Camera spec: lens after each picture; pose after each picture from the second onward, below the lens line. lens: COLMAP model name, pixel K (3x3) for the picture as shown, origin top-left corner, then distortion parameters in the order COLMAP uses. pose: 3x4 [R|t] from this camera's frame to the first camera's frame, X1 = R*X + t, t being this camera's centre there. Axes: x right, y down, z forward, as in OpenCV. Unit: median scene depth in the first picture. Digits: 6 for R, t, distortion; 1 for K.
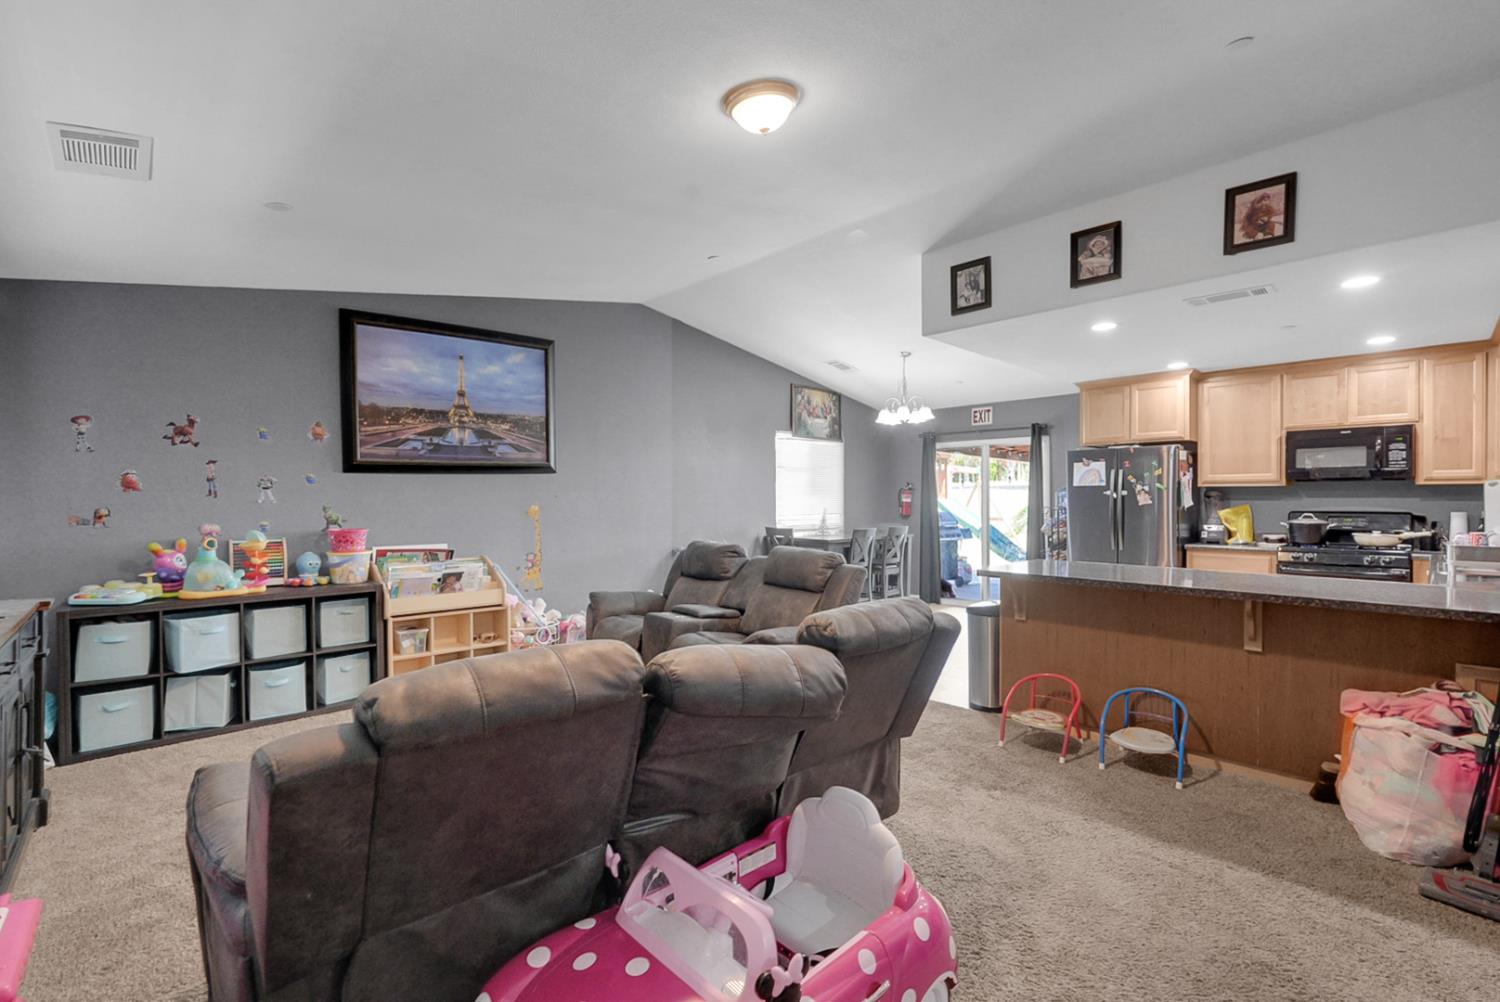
lens RADIAL K [[646.3, 0, 750.0], [0, 646.3, 501.0], [0, 0, 1]] dist [-0.002400, -0.000041]
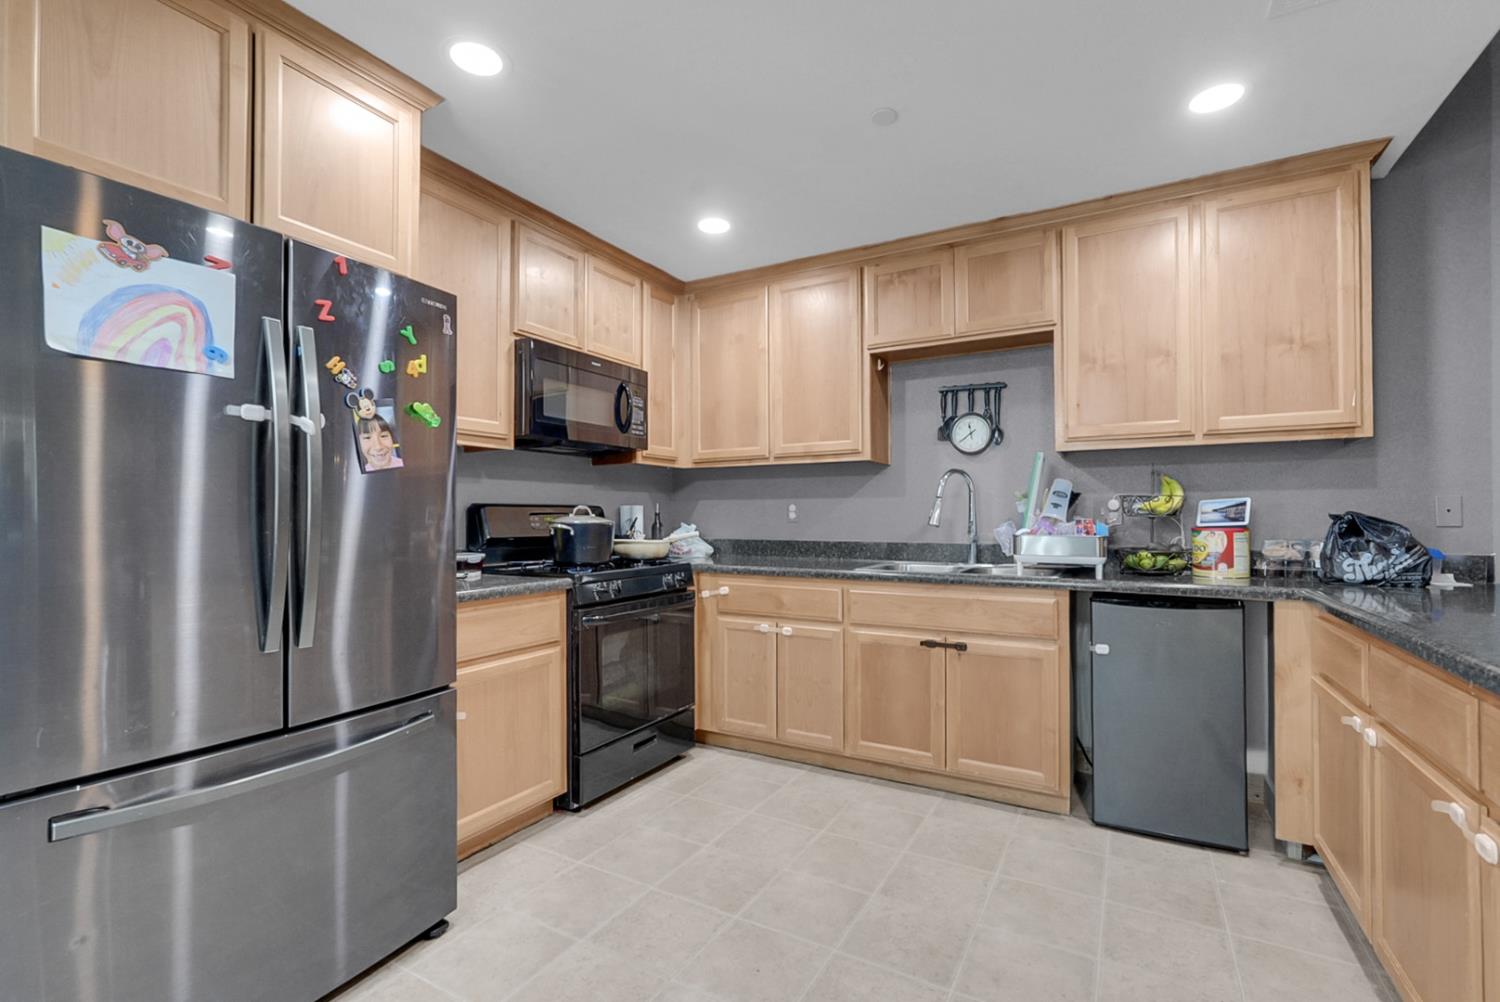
lens RADIAL K [[667.2, 0, 754.0], [0, 667.2, 509.8], [0, 0, 1]] dist [-0.004501, -0.000138]
pose [[-0.290660, 0.010409, 0.956770, 0.321686], [0.005444, 0.999943, -0.009225, 0.029240], [-0.956811, 0.002528, -0.290700, 1.048692]]
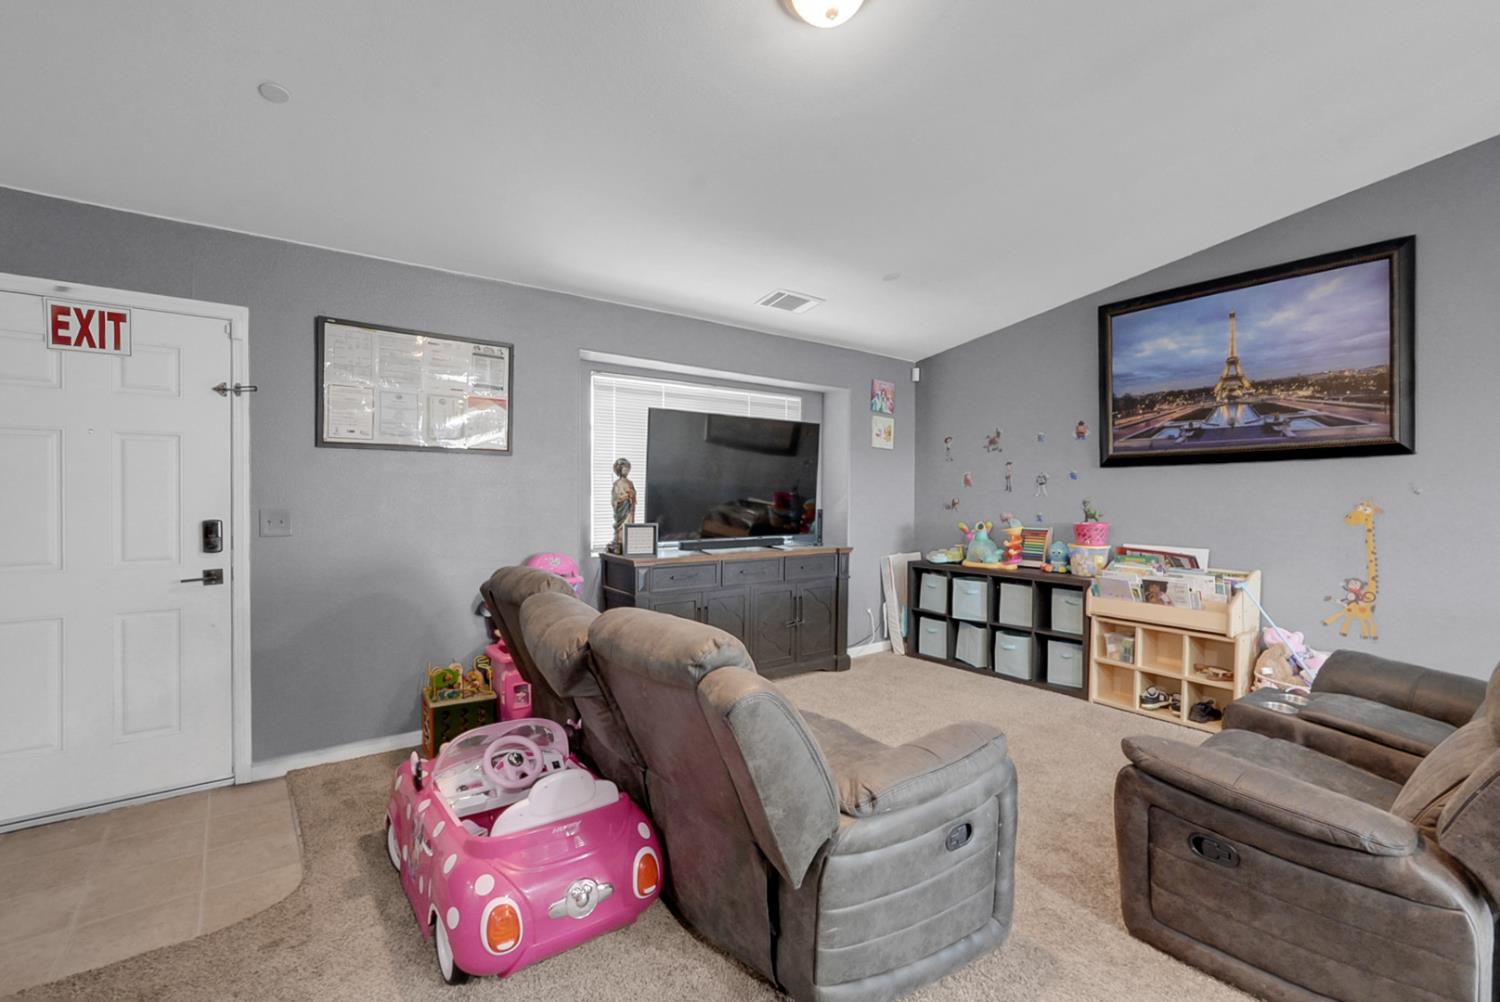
lens RADIAL K [[694.8, 0, 770.3], [0, 694.8, 497.7], [0, 0, 1]] dist [-0.001197, -0.000149]
pose [[-0.090394, 0.008391, -0.995871, 0.434486], [-0.015155, 0.999837, 0.009800, 0.000306], [0.995791, 0.015978, -0.090252, 0.502151]]
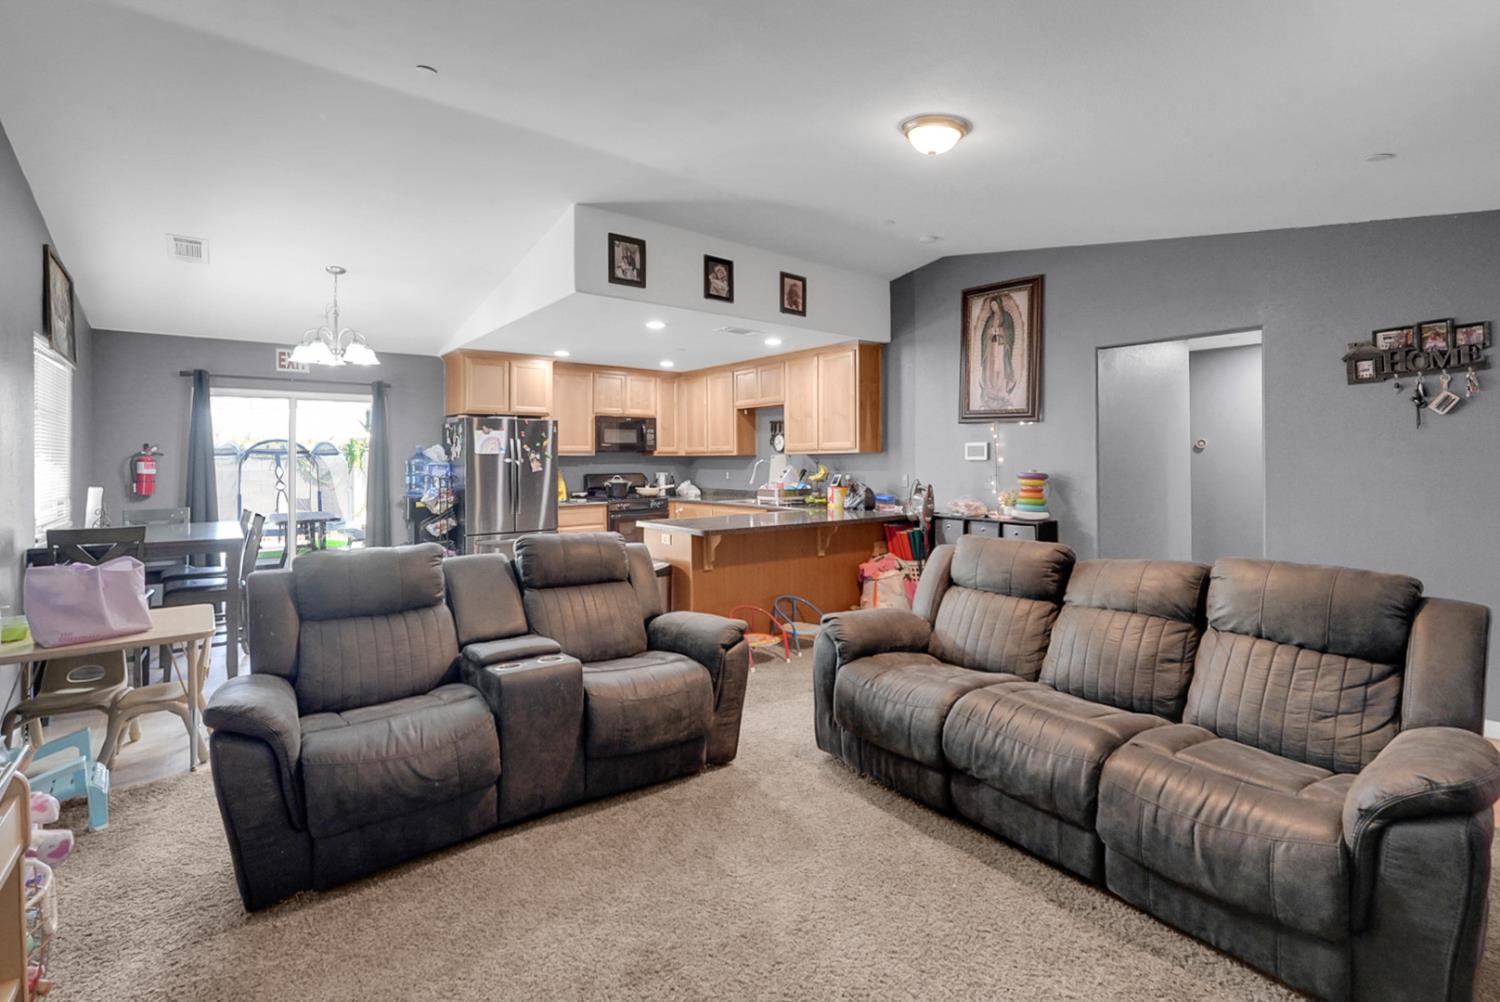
lens RADIAL K [[685.0, 0, 742.1], [0, 685.0, 451.4], [0, 0, 1]] dist [-0.002076, -0.000234]
pose [[0.097336, 0.012777, 0.995170, -0.604318], [0.010038, 0.999854, -0.013819, -0.010052], [-0.995201, 0.011335, 0.097194, 0.598574]]
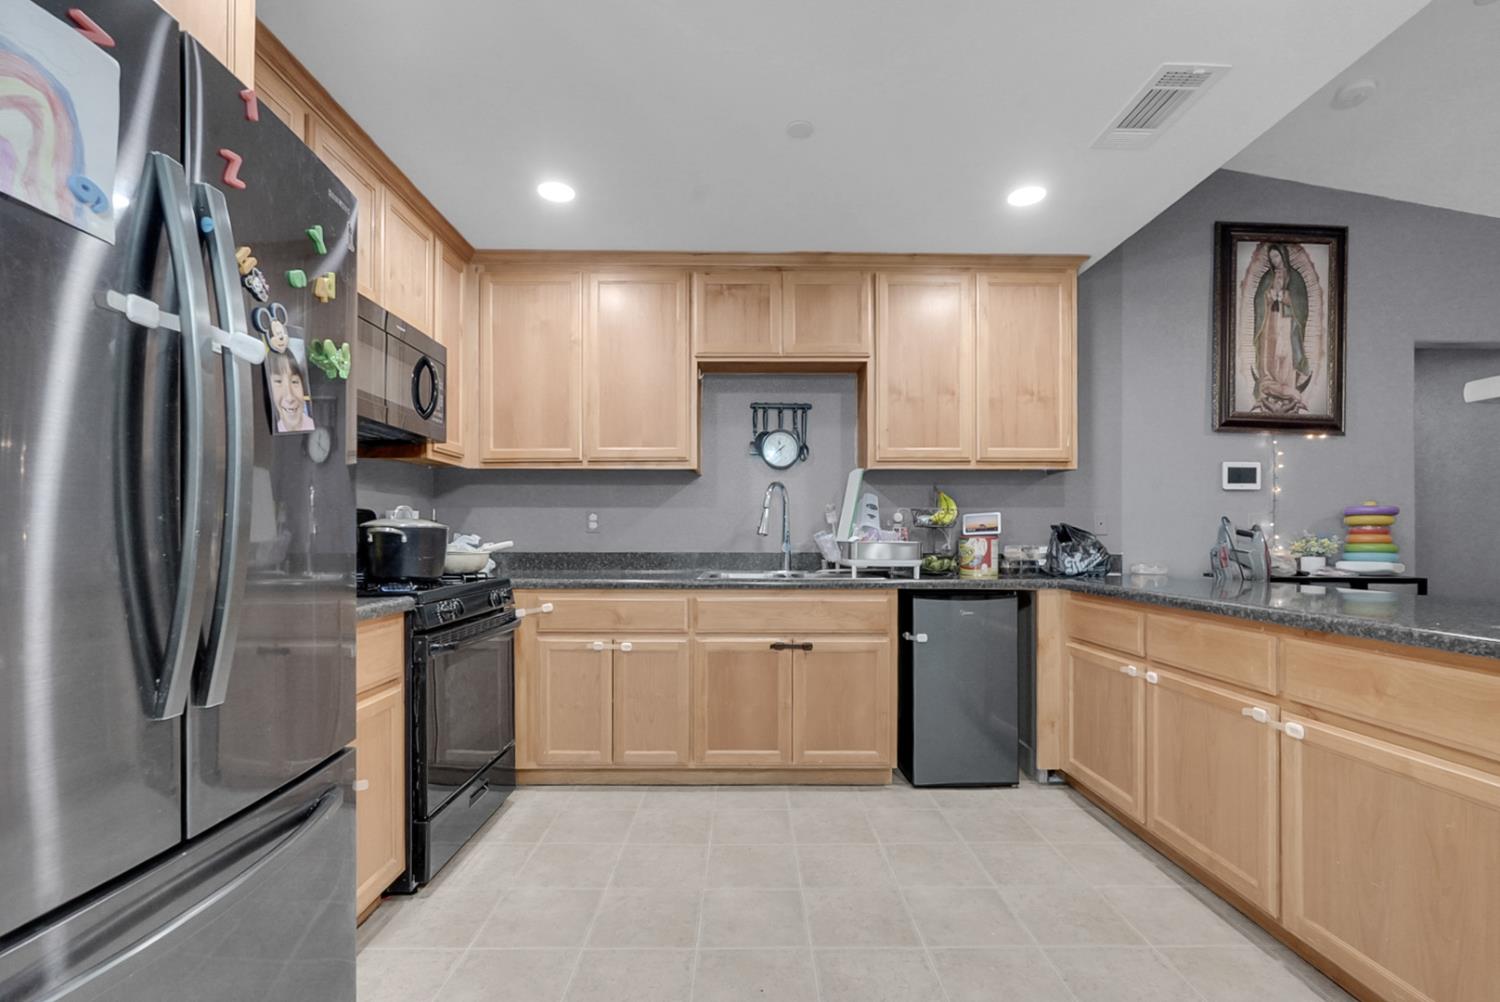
lens RADIAL K [[668.7, 0, 746.9], [0, 668.7, 537.7], [0, 0, 1]] dist [-0.016284, 0.006661]
pose [[-0.730074, -0.000708, 0.683368, 0.431004], [0.001706, 0.999994, 0.002859, 0.039932], [-0.683366, 0.003254, -0.730068, 1.186455]]
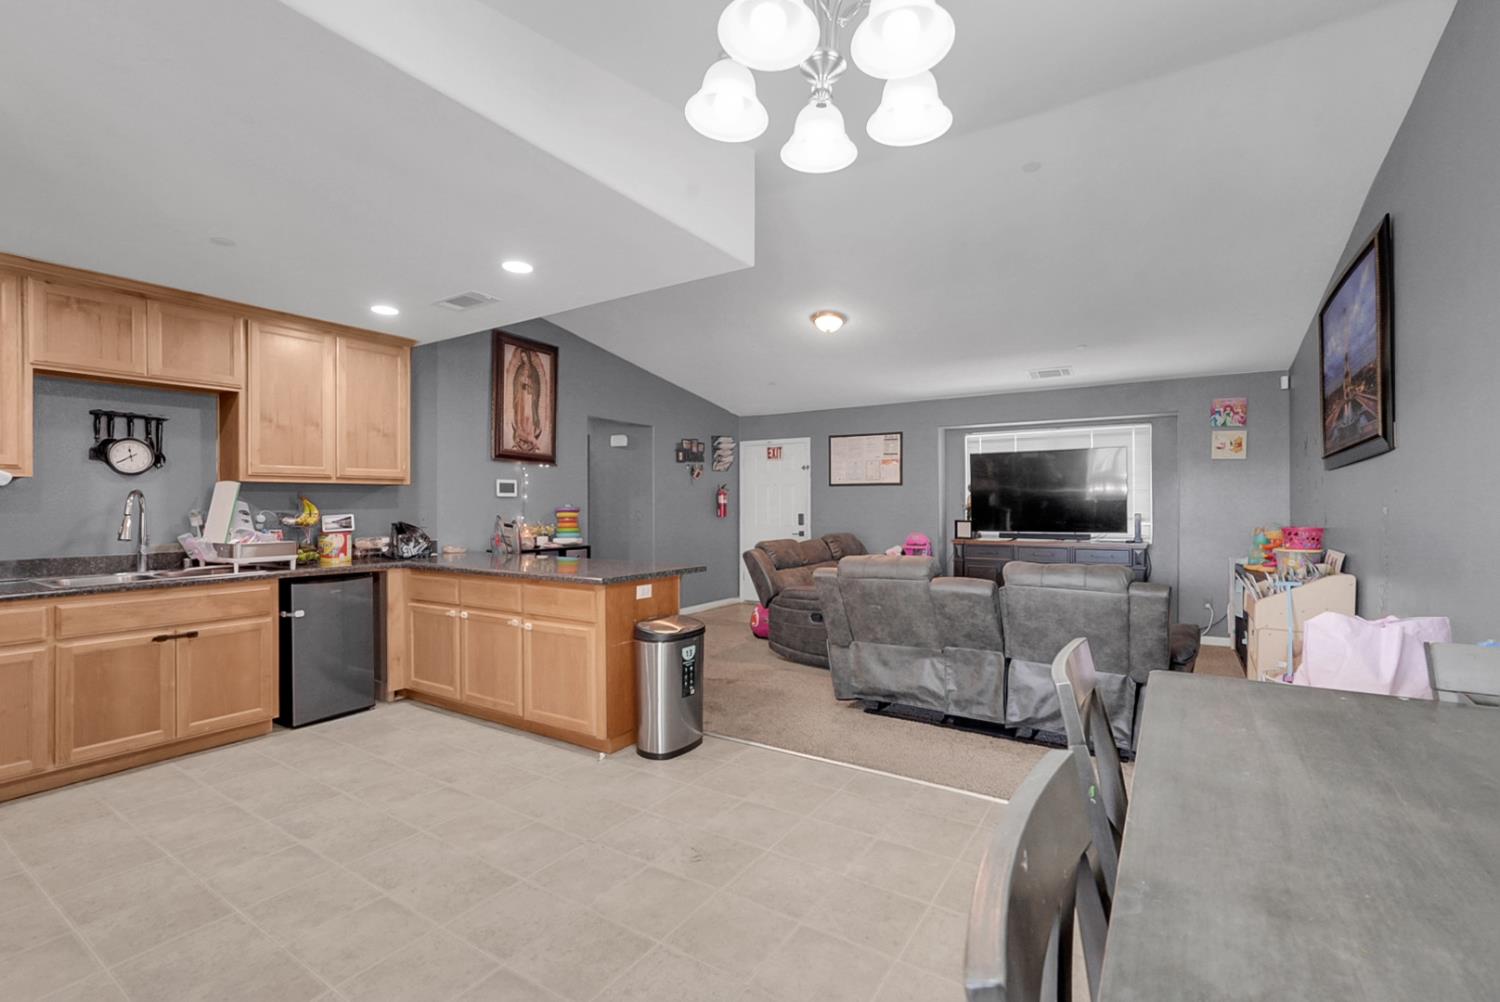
lens RADIAL K [[667.2, 0, 750.0], [0, 667.2, 501.0], [0, 0, 1]] dist [-0.001313, 0.004390]
pose [[-0.971705, 0.001741, -0.236193, 0.394244], [0.001556, 0.999998, 0.000971, -0.000330], [0.236194, 0.000576, -0.971706, 1.523122]]
